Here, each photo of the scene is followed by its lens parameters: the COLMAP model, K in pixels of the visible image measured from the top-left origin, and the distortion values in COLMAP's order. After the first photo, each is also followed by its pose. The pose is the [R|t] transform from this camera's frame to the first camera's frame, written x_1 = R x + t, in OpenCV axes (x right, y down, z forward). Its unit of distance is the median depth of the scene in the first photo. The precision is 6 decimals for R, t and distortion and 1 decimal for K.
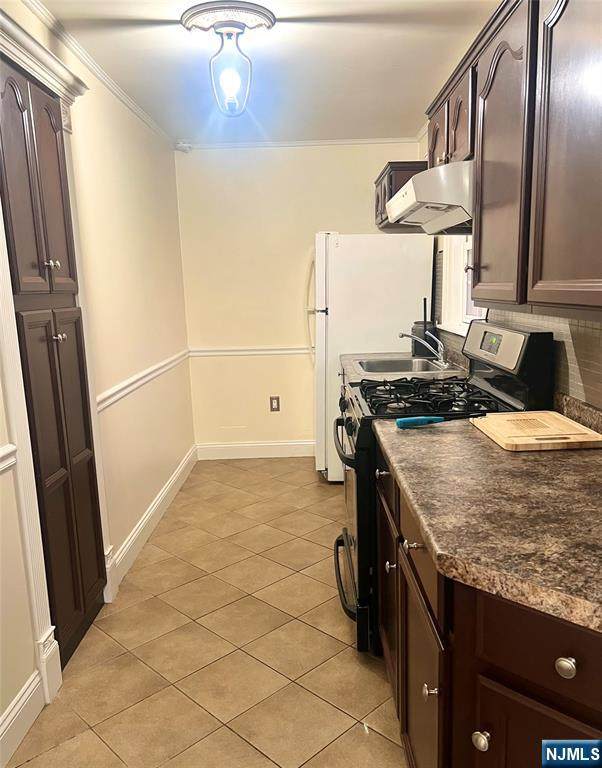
lens RADIAL K [[632.6, 0, 300.8], [0, 632.6, 385.7], [0, 0, 1]] dist [0.057899, -0.026875]
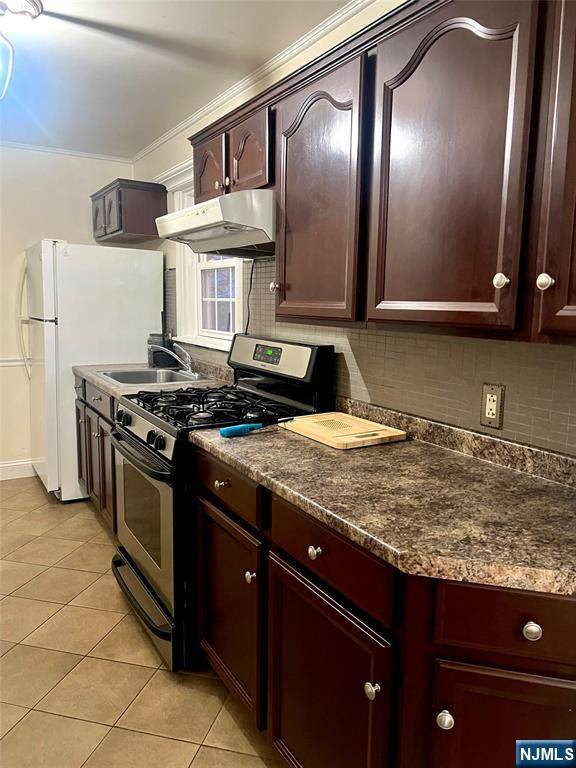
lens RADIAL K [[580.2, 0, 291.8], [0, 580.2, 367.8], [0, 0, 1]] dist [0.046454, -0.040930]
pose [[0.853032, -0.015621, 0.521625, -0.250792], [0.038929, 0.998672, -0.033756, -0.009742], [-0.520405, 0.049102, 0.852507, 0.147664]]
